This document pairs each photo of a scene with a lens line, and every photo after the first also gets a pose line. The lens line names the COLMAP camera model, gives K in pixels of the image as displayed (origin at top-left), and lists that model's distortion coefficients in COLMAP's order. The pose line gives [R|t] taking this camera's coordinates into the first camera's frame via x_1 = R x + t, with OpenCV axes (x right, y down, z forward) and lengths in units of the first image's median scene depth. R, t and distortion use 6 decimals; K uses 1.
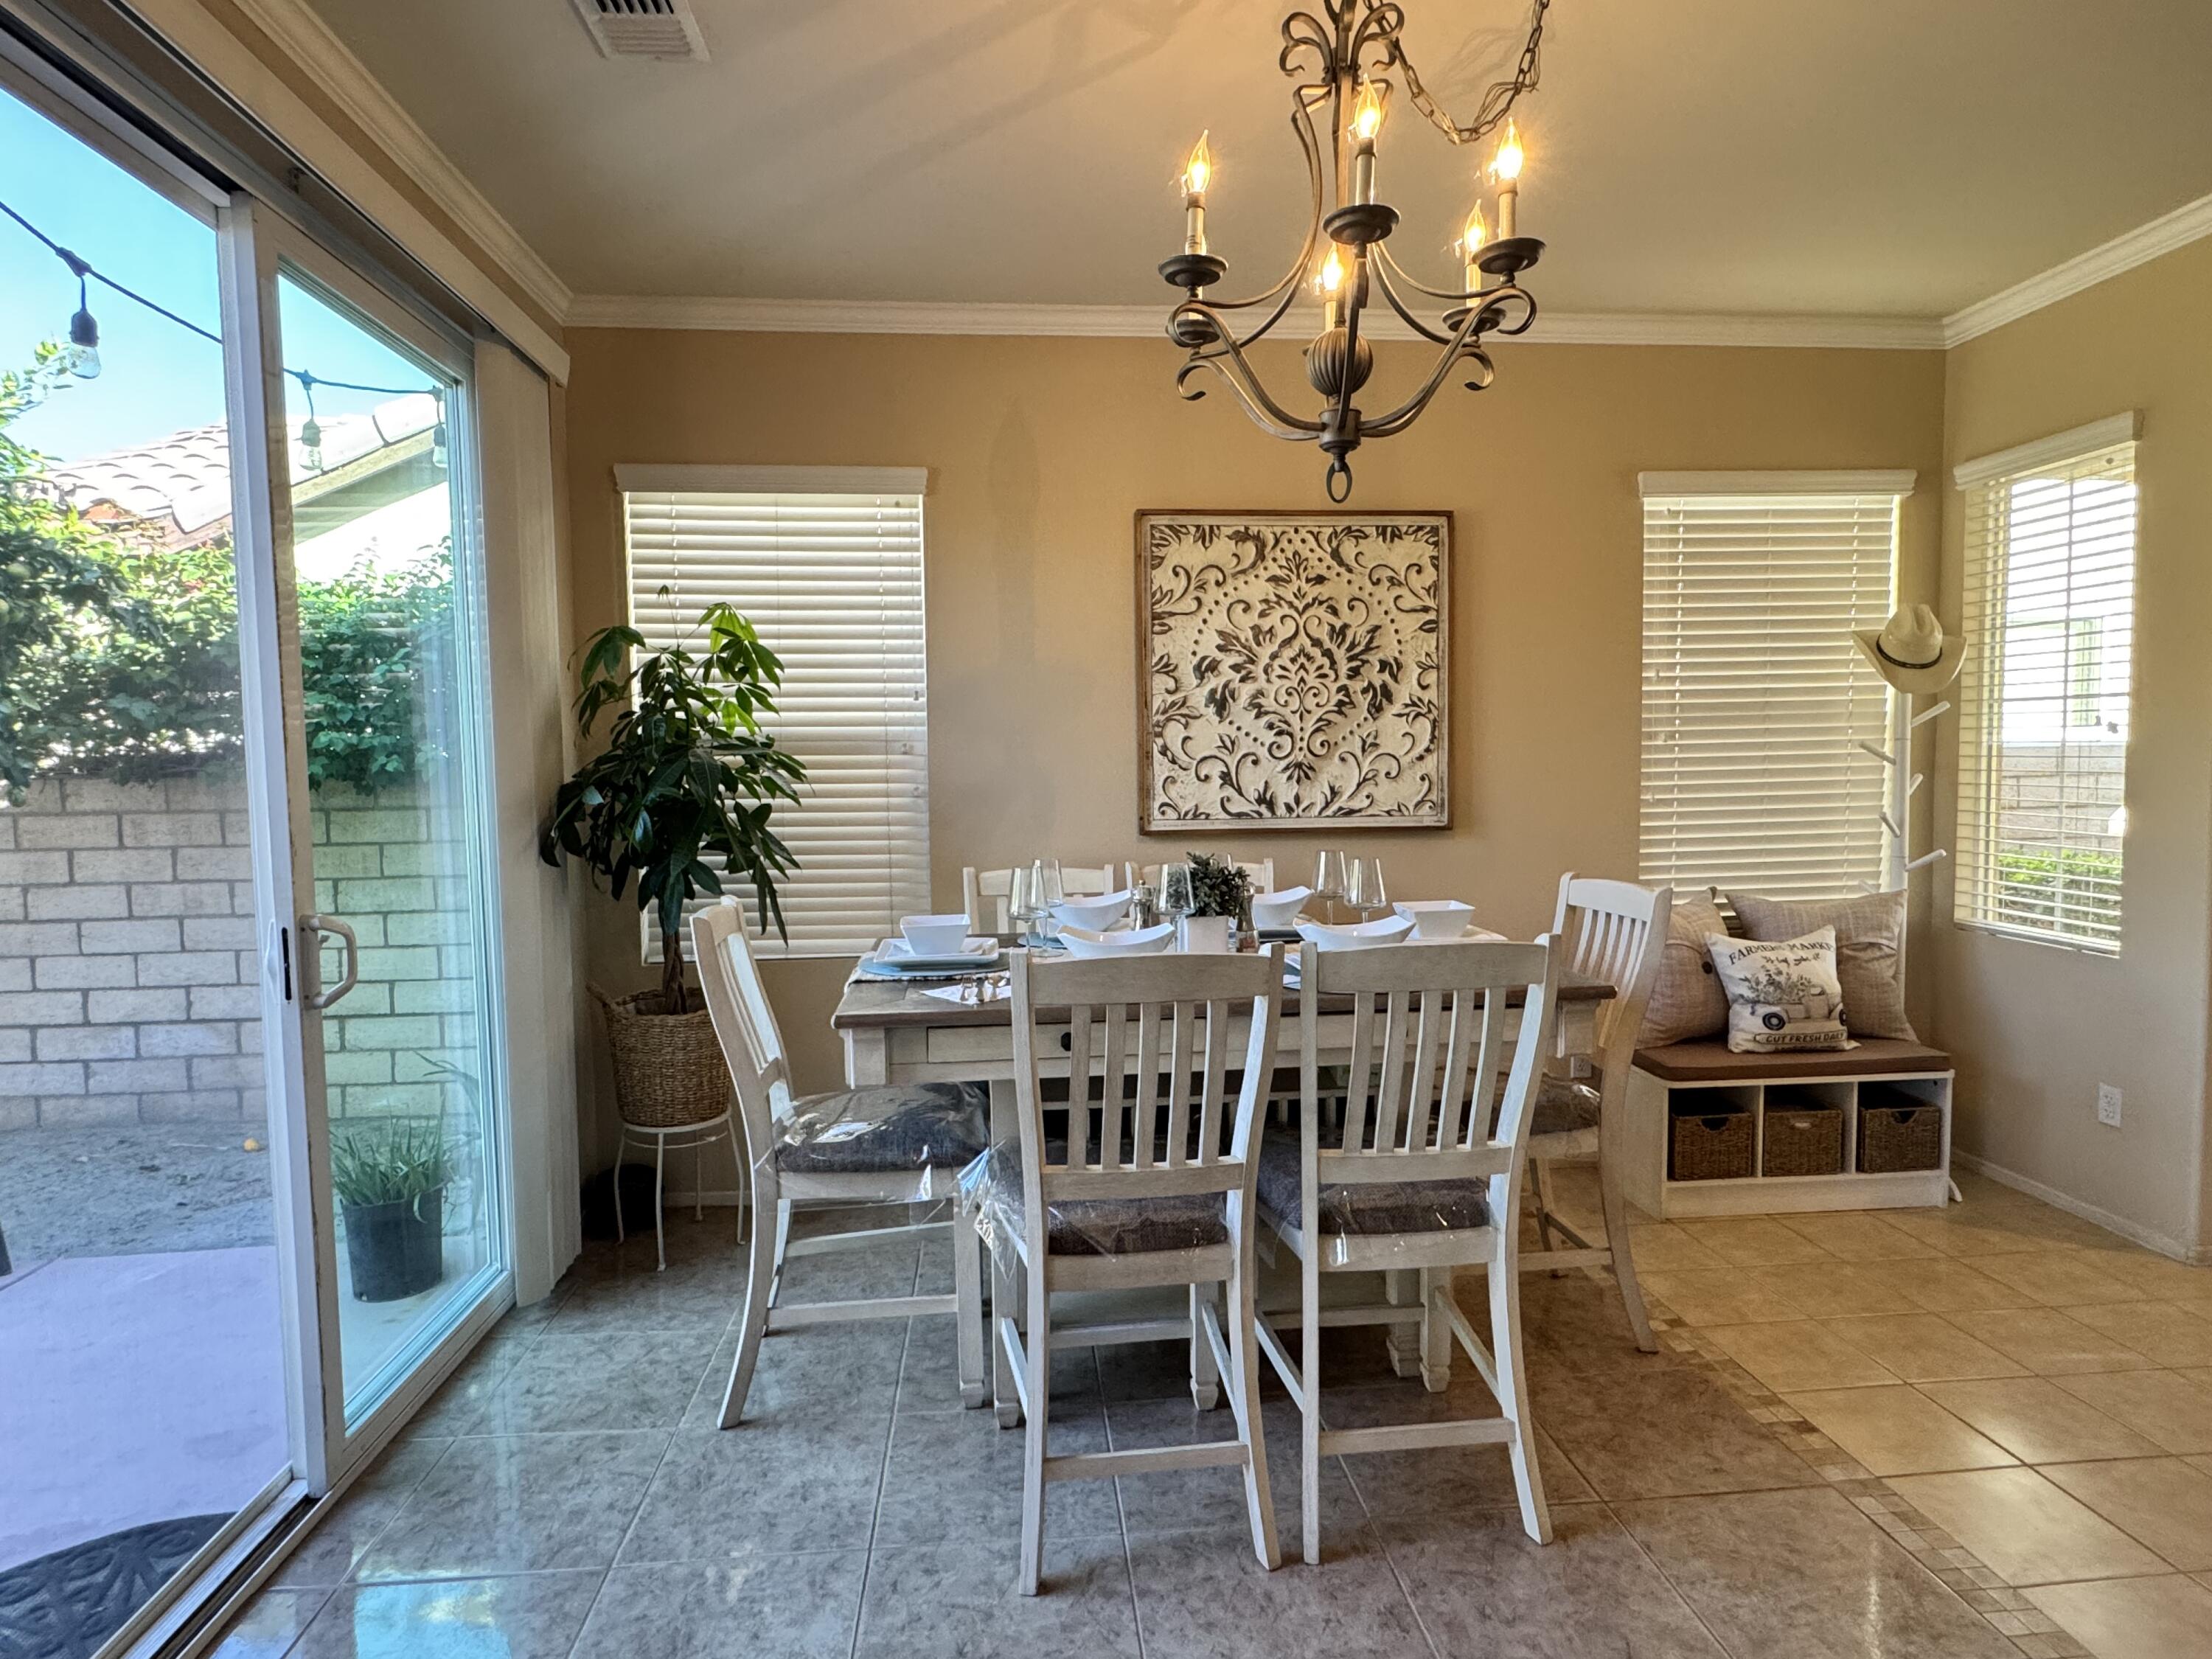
lens RADIAL K [[1211.1, 0, 1100.2], [0, 1211.1, 831.1], [0, 0, 1]] dist [-0.003609, 0.000694]
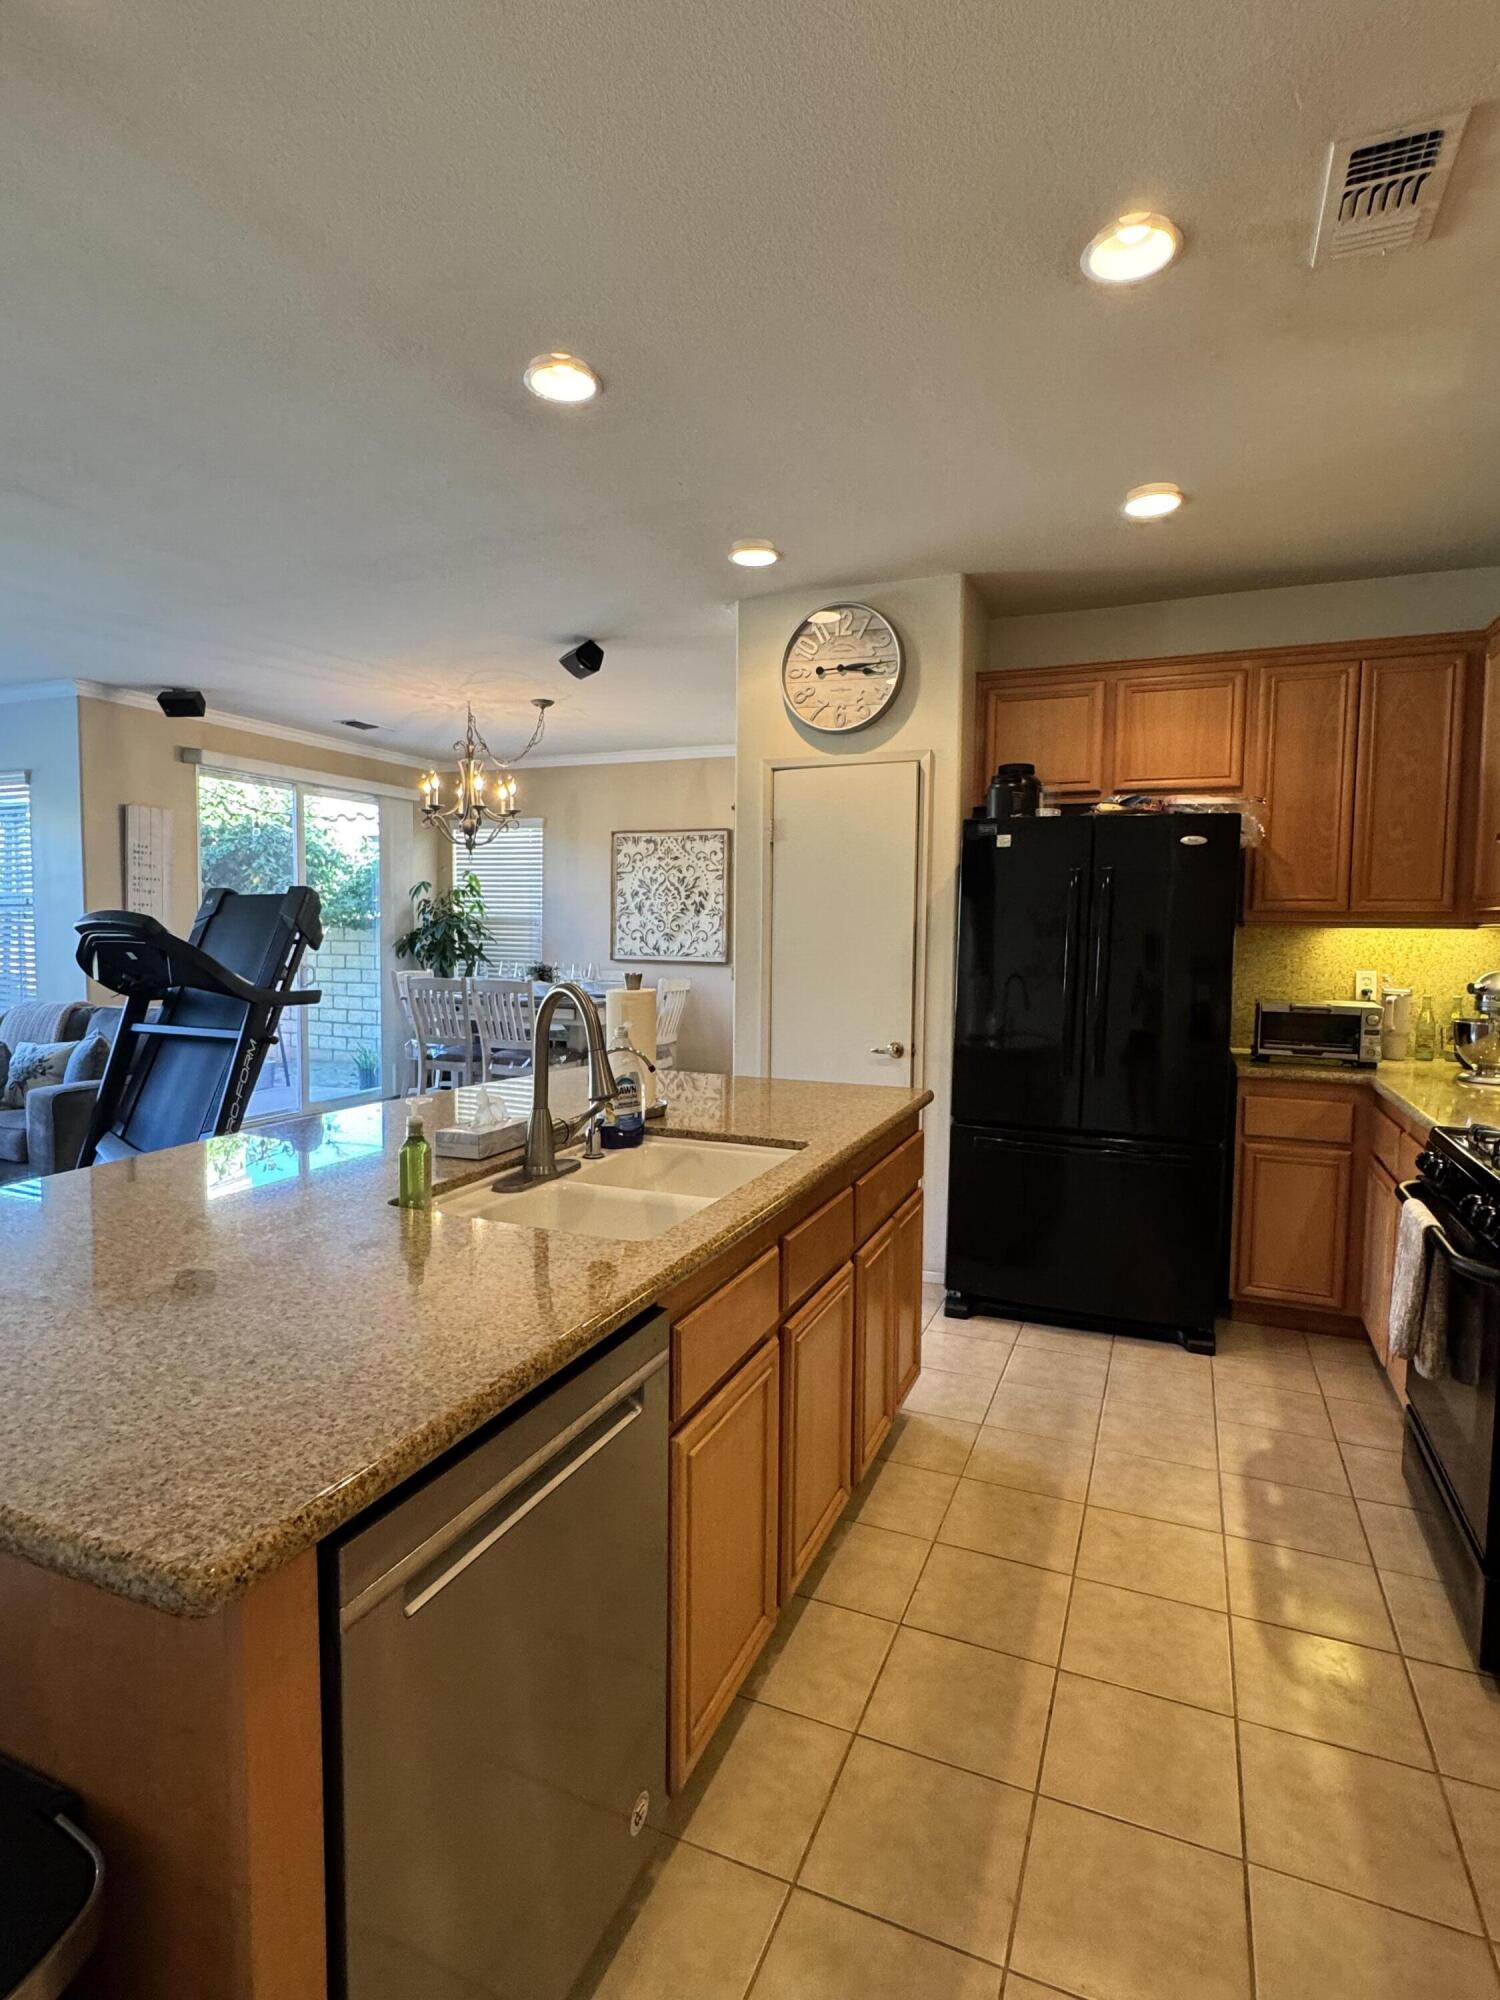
lens RADIAL K [[1025.4, 0, 750.0], [0, 1025.4, 1000.0], [0, 0, 1]] dist [0.000171, -0.000130]
pose [[0.886569, 0.057772, -0.458975, 1.271082], [-0.053748, 0.998316, 0.021839, 0.023439], [0.459463, 0.005308, 0.888181, -0.756567]]
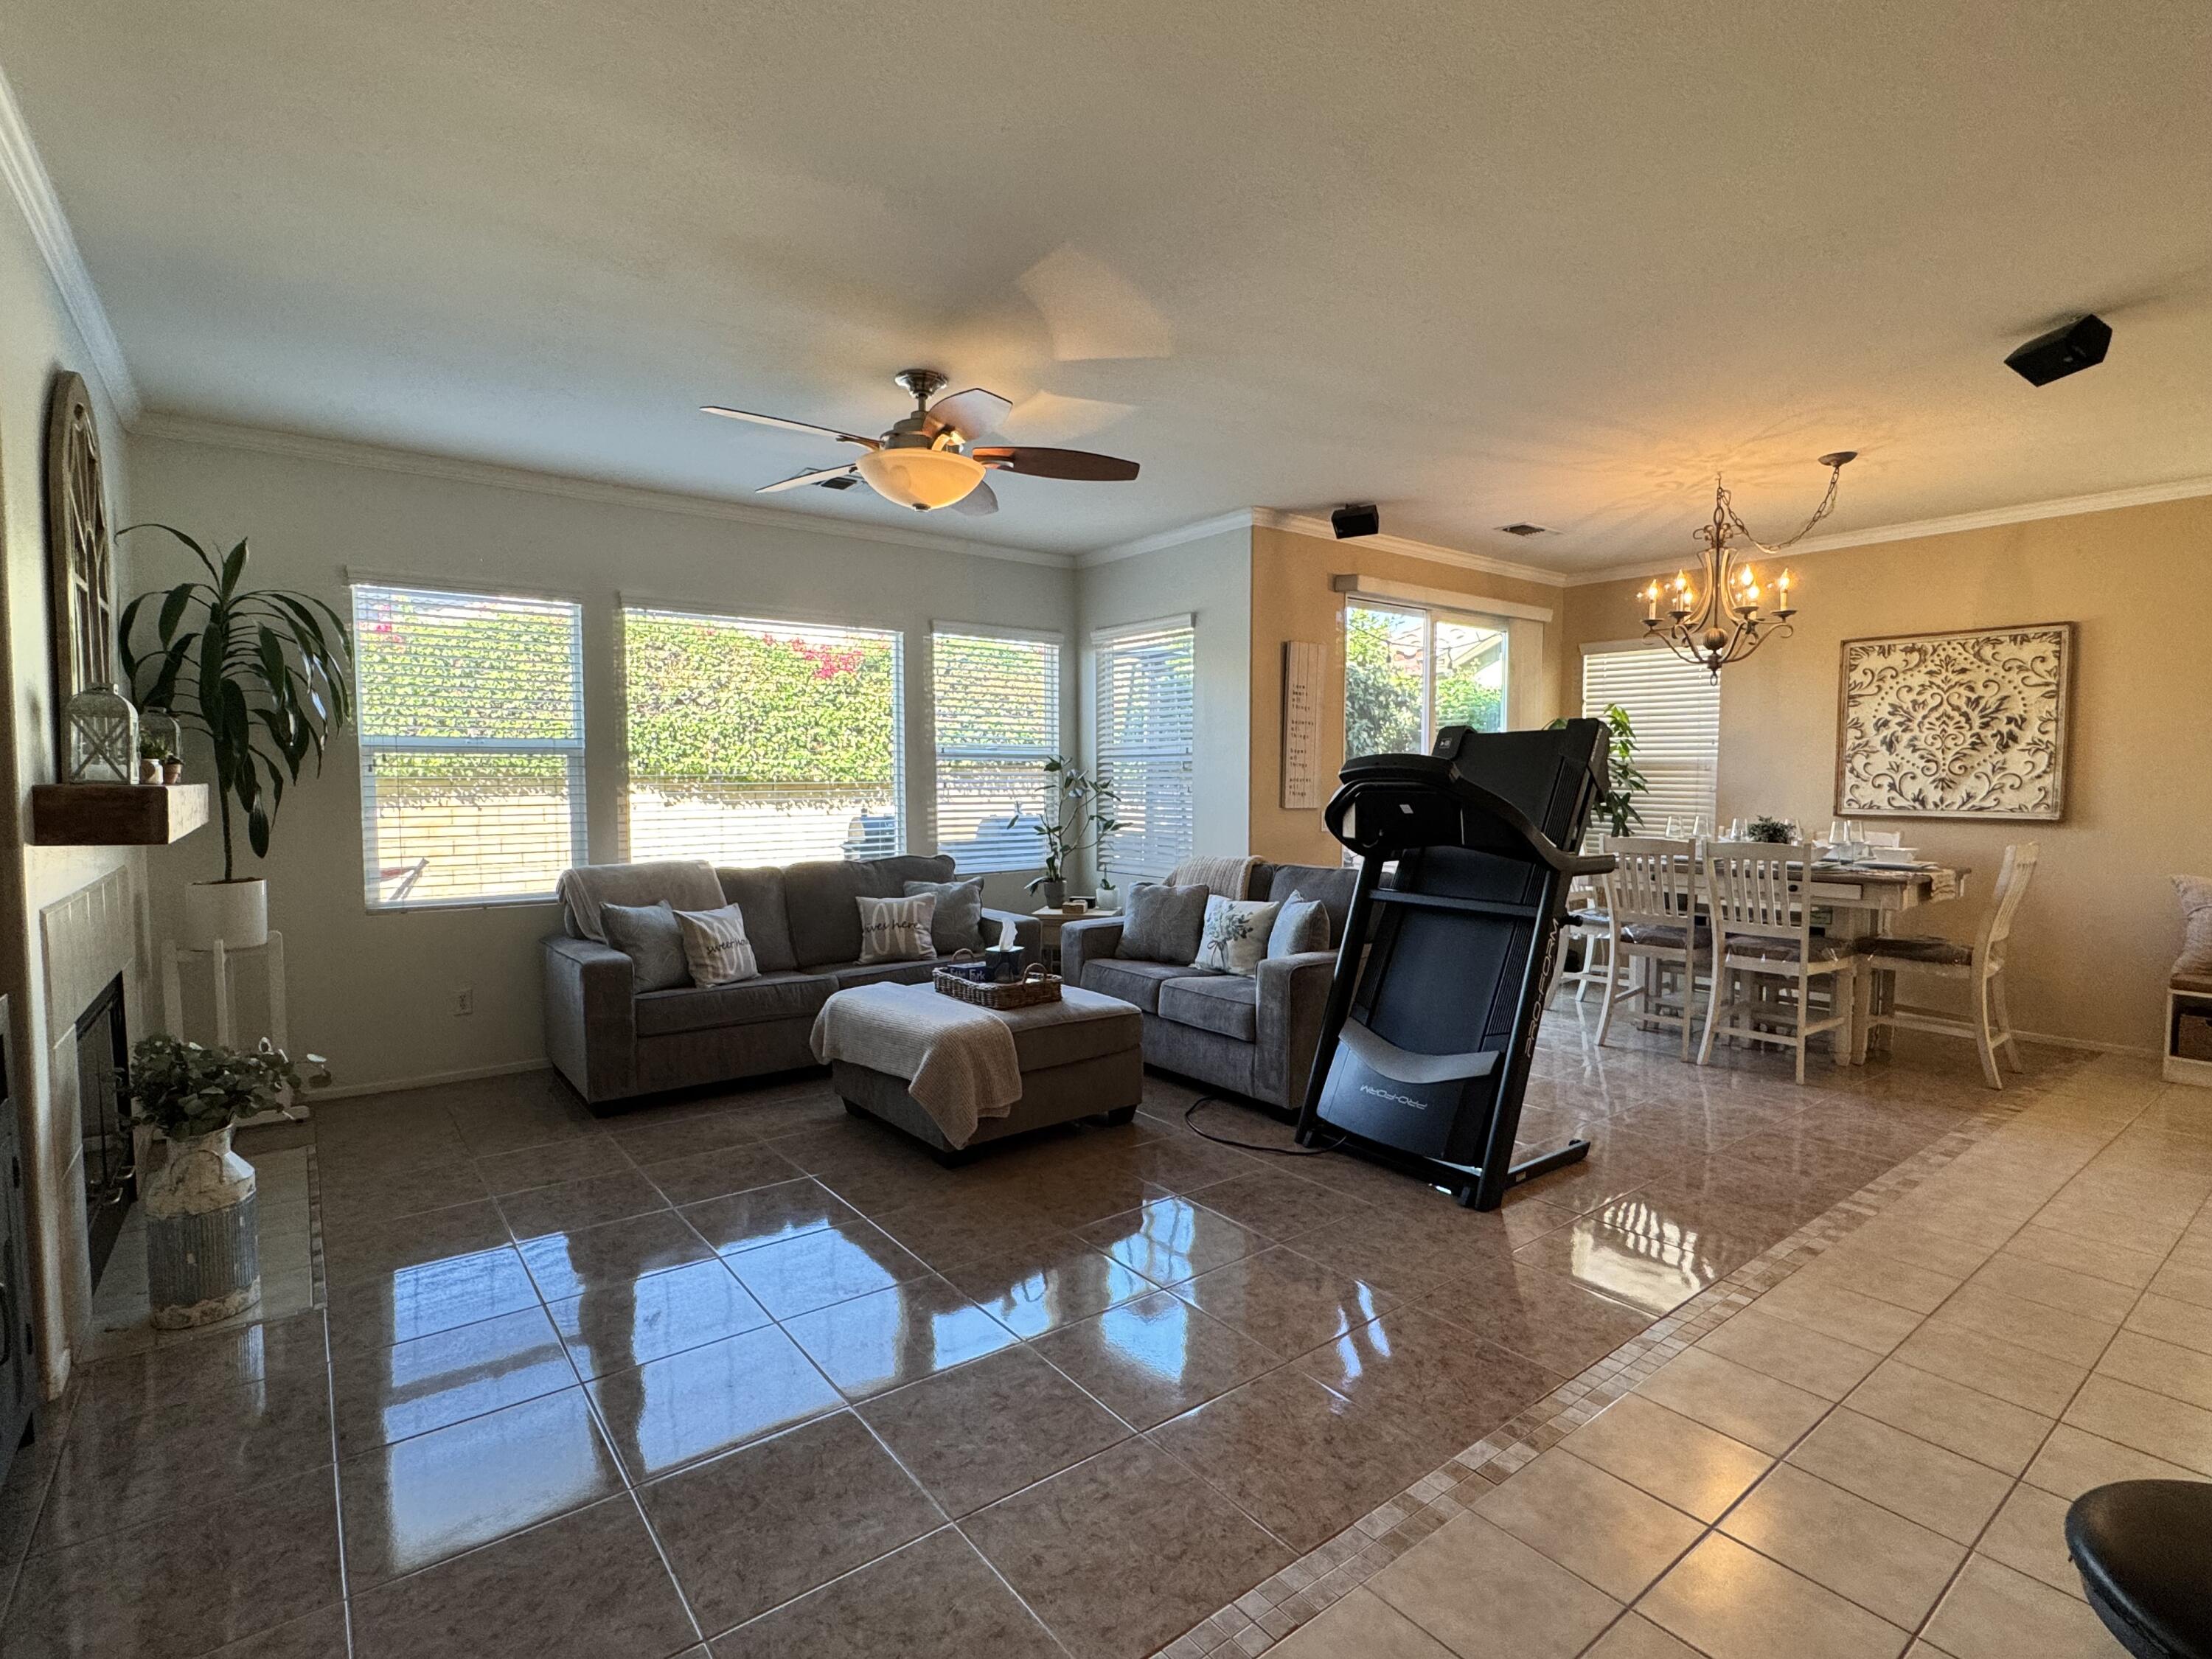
lens RADIAL K [[1063.7, 0, 1106.0], [0, 1063.7, 829.5], [0, 0, 1]] dist [-0.000380, -0.001349]
pose [[0.538462, 0.058858, -0.840591, 0.798751], [-0.060991, 0.997663, 0.030787, 0.041707], [0.840439, 0.034690, 0.540794, -0.808019]]
